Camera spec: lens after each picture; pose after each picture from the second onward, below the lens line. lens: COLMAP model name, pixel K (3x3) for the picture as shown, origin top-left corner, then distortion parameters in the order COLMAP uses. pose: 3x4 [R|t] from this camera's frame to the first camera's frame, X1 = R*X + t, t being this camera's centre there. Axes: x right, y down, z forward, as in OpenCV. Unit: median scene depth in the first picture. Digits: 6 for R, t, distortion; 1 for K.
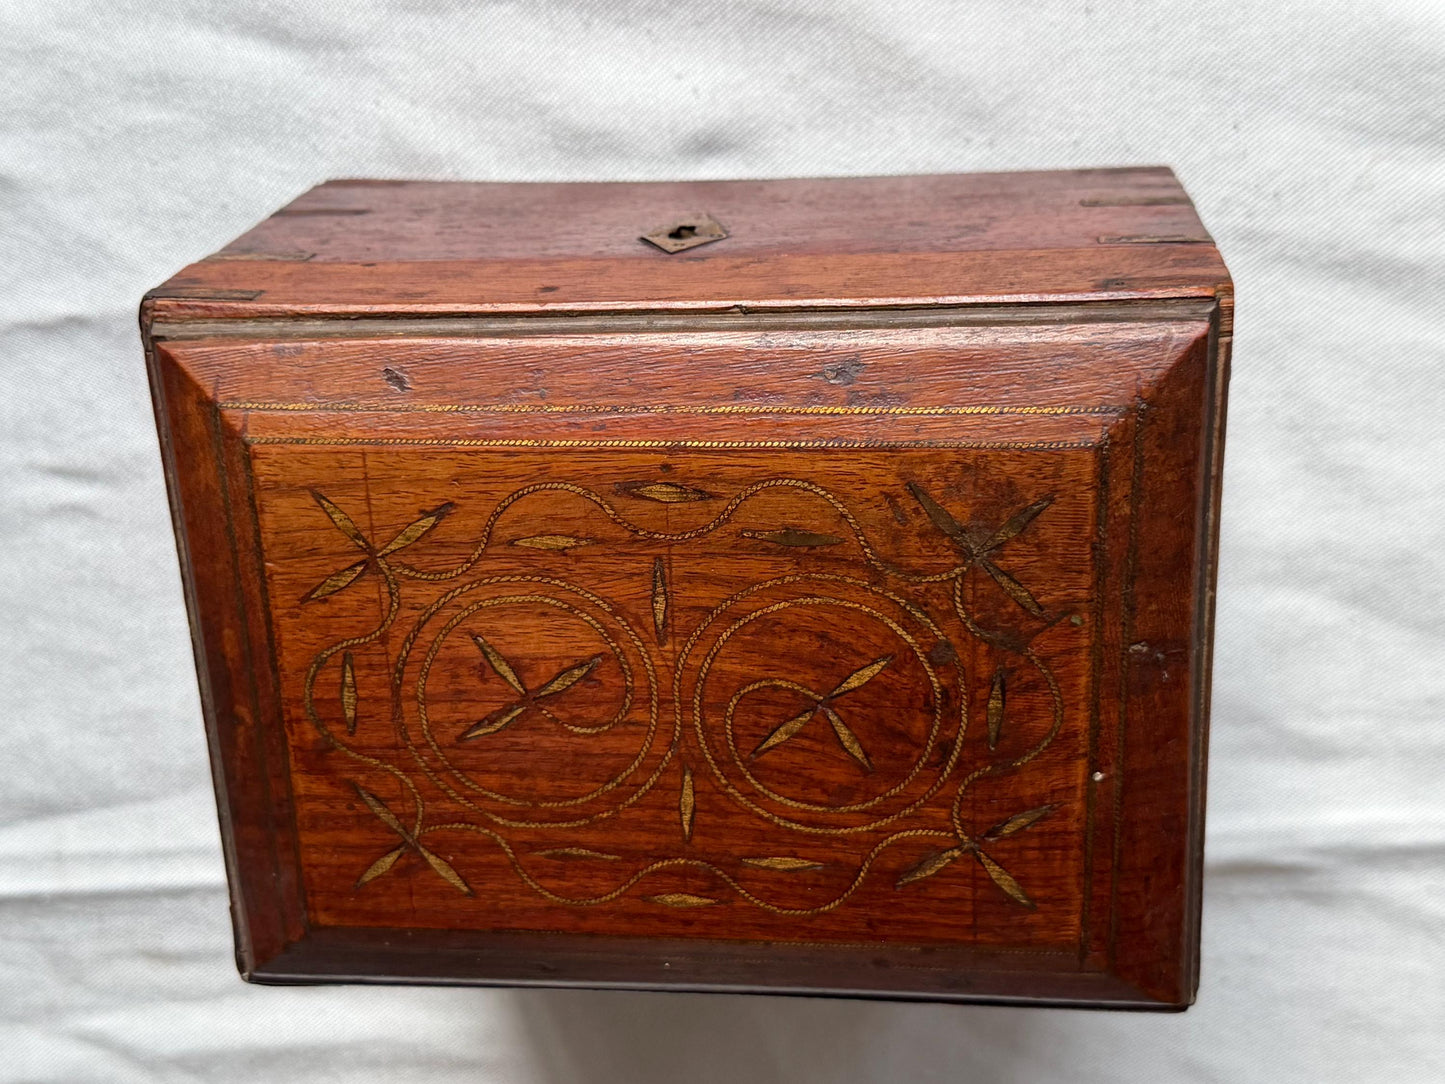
lens RADIAL K [[1959.7, 0, 704.9], [0, 1959.7, 562.6], [0, 0, 1]] dist [0.057420, 0.000000]
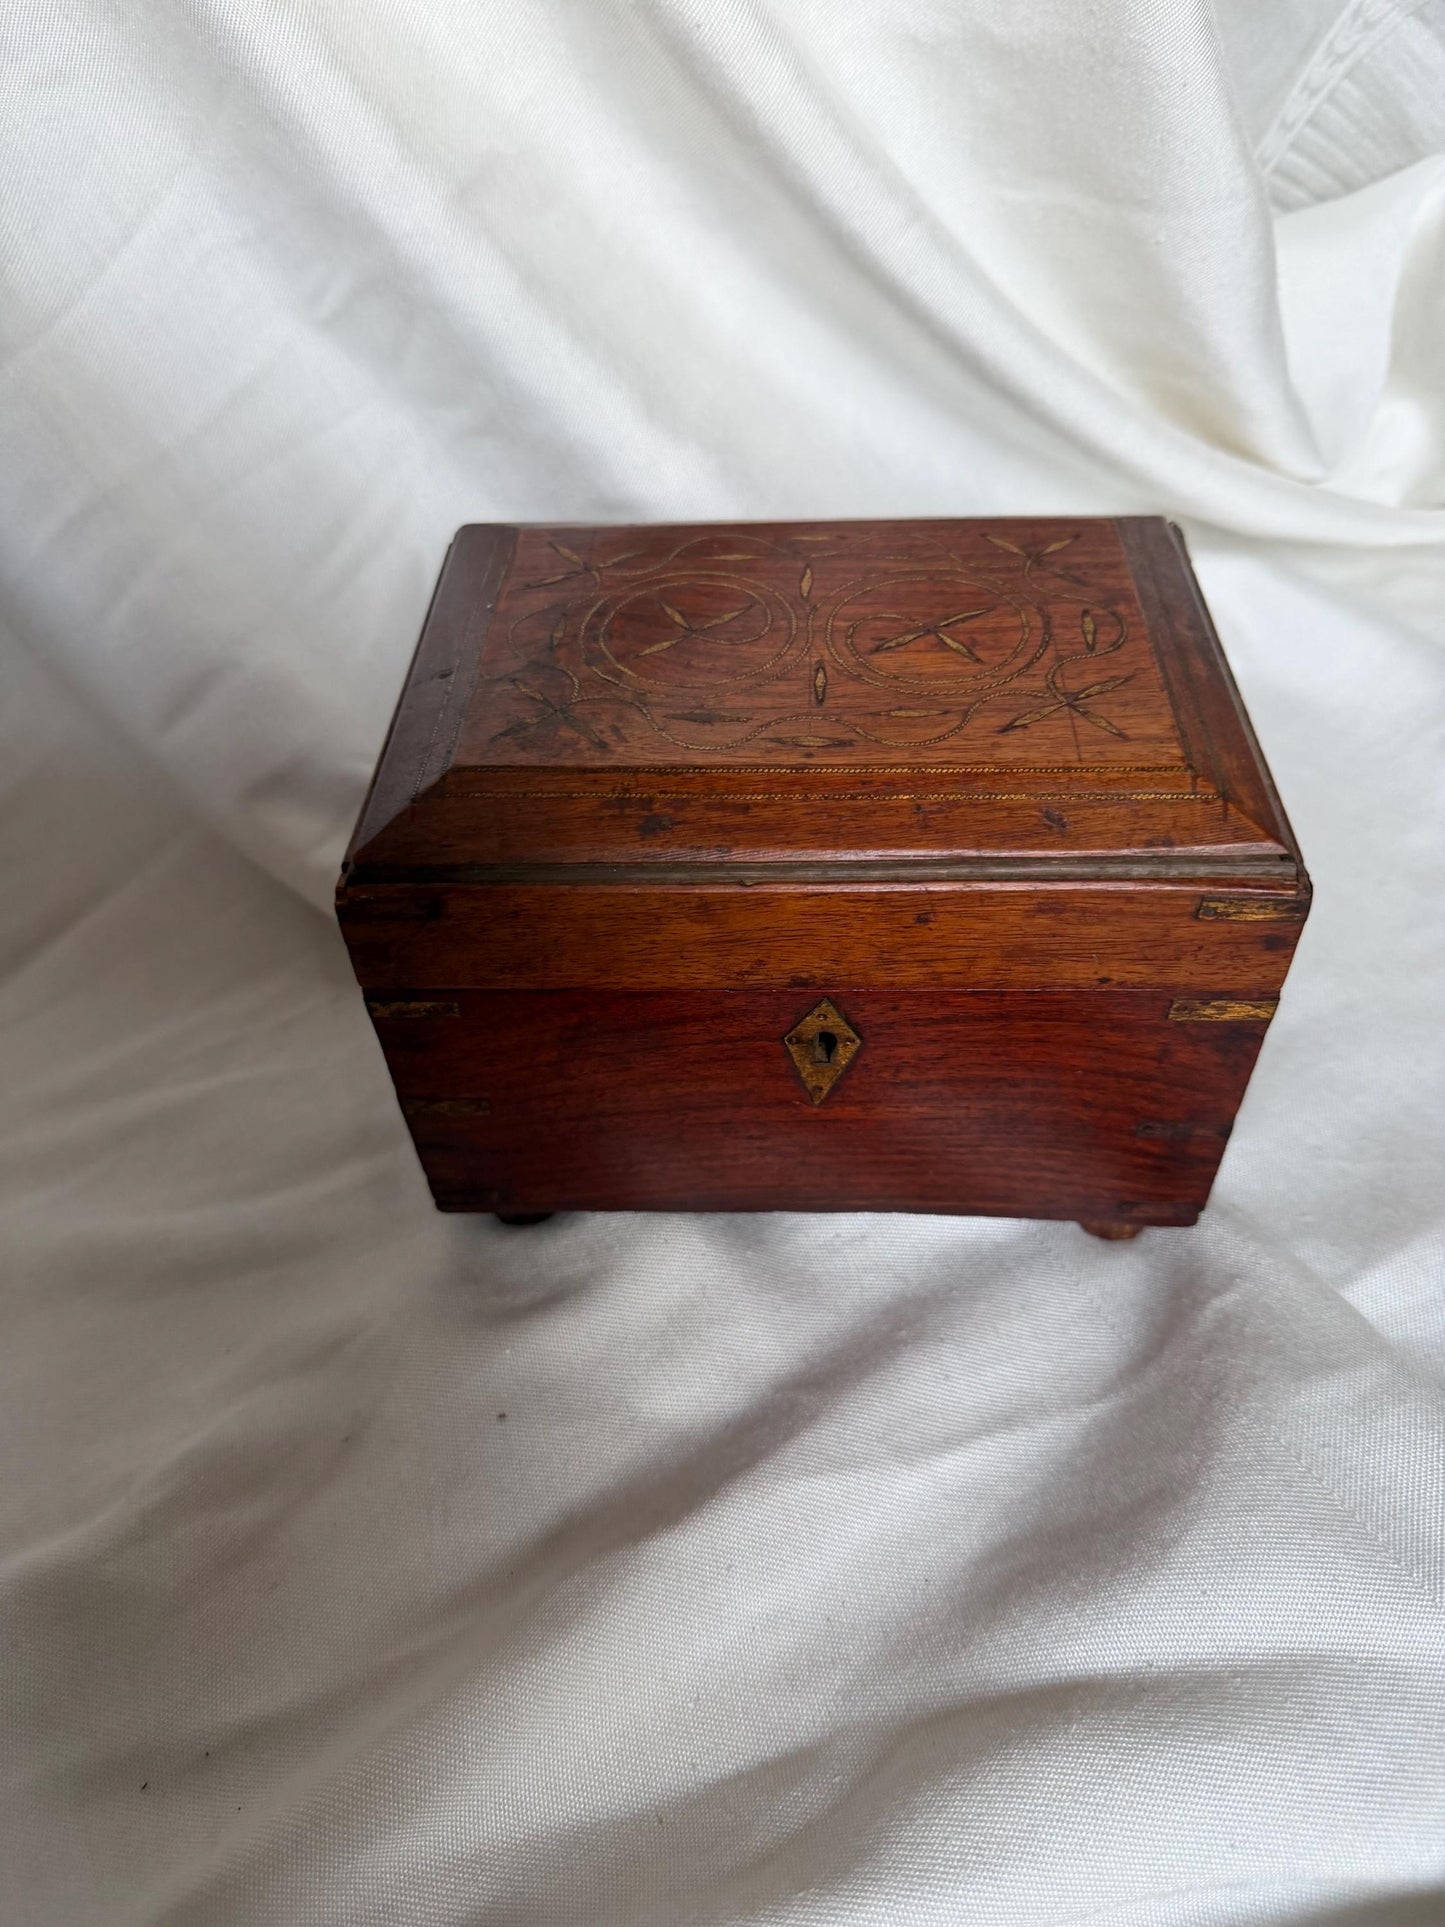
lens RADIAL K [[1441.1, 0, 696.9], [0, 1441.1, 953.6], [0, 0, 1]] dist [0.023738, -0.039841]
pose [[-0.979868, 0.054518, 0.192061, -0.109147], [0.024033, -0.922788, 0.384558, -0.473357], [0.198197, 0.381432, 0.902900, 0.243150]]
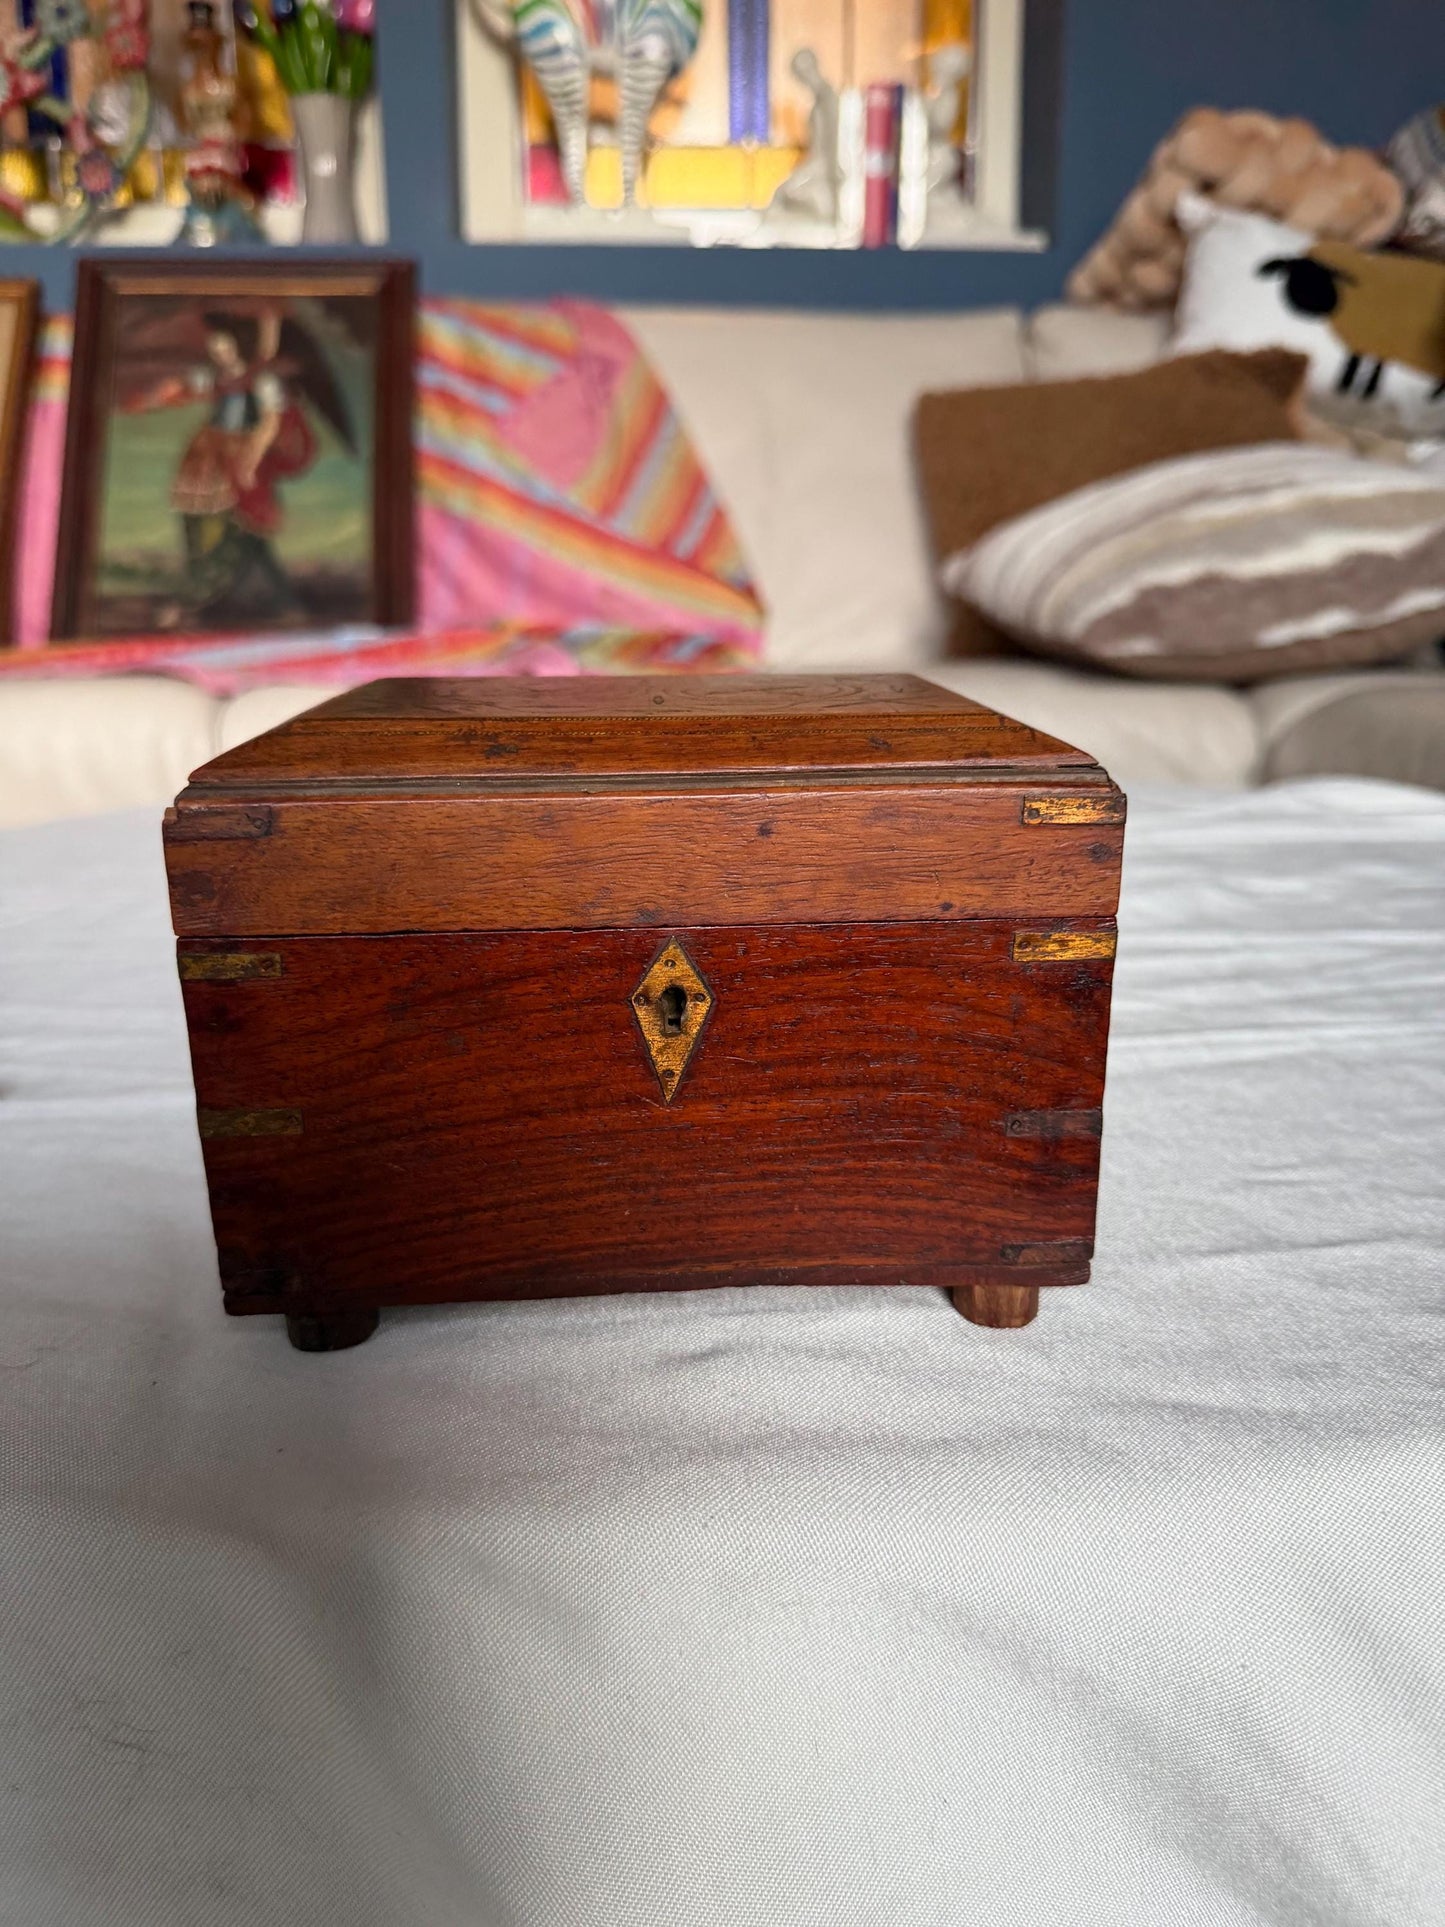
lens RADIAL K [[1441.1, 0, 732.5], [0, 1441.1, 962.9], [0, 0, 1]] dist [0.023738, -0.039841]
pose [[-0.991019, 0.133594, 0.005919, -0.054975], [-0.078136, -0.614411, 0.785108, -0.835855], [0.108522, 0.777594, 0.619331, 0.540901]]
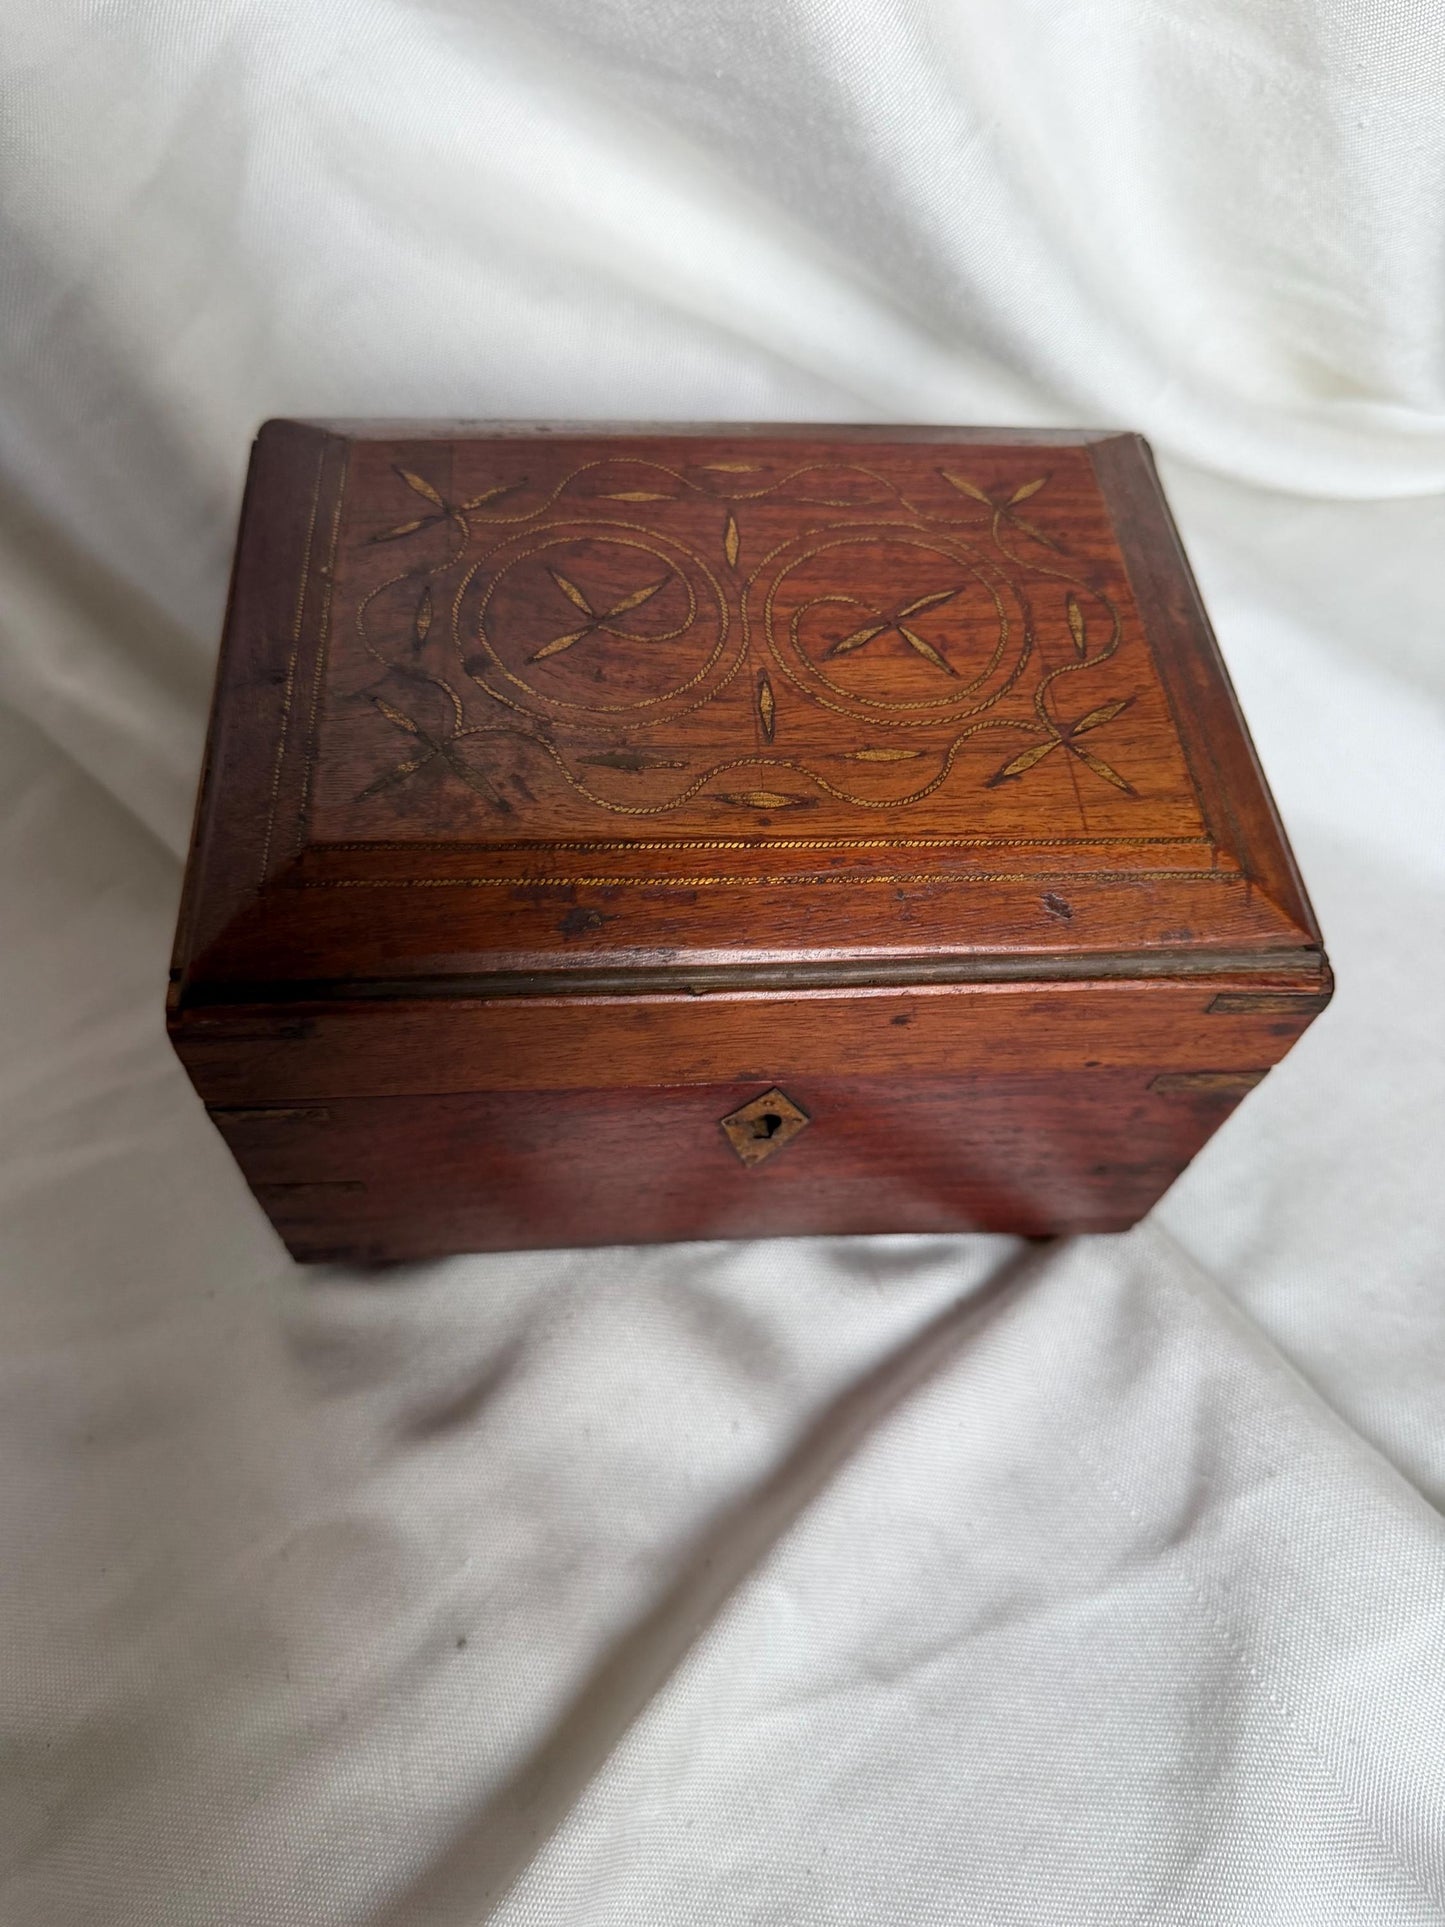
lens RADIAL K [[1435.1, 0, 712.6], [0, 1435.1, 952.7], [0, 0, 1]] dist [0.030674, -0.049102]
pose [[-0.998020, 0.051104, 0.036672, -0.016042], [-0.044232, -0.984711, 0.168487, -0.218662], [0.044722, 0.166532, 0.985021, 0.311397]]
